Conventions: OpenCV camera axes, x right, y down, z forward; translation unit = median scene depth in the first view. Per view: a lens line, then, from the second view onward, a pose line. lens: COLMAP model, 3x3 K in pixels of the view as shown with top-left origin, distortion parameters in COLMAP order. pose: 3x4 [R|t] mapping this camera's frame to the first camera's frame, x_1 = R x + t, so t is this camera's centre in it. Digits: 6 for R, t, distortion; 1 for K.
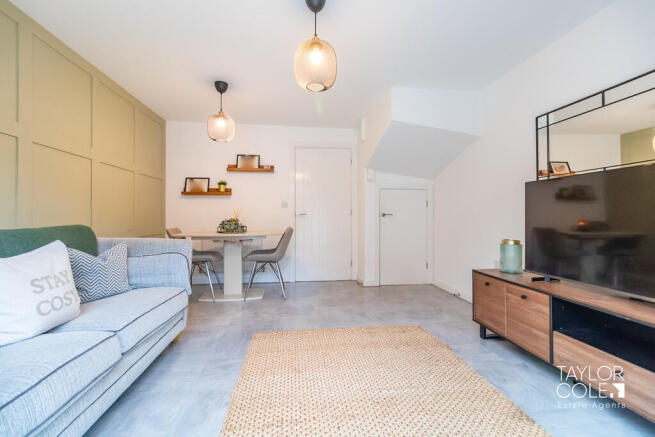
lens RADIAL K [[285.3, 0, 318.3], [0, 285.3, 217.4], [0, 0, 1]] dist [0.000816, 0.000080]
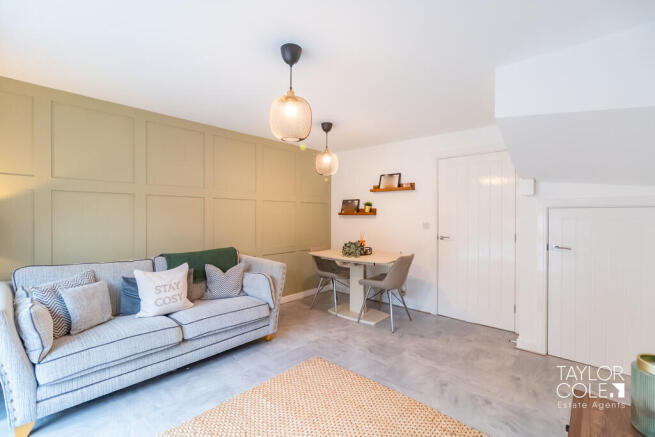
lens RADIAL K [[285.3, 0, 318.3], [0, 285.3, 217.4], [0, 0, 1]] dist [0.000816, 0.000080]
pose [[0.656027, 0.001556, -0.754735, 0.495672], [0.001204, 0.999994, 0.003108, -0.106282], [0.754736, -0.002947, 0.656022, 0.240544]]
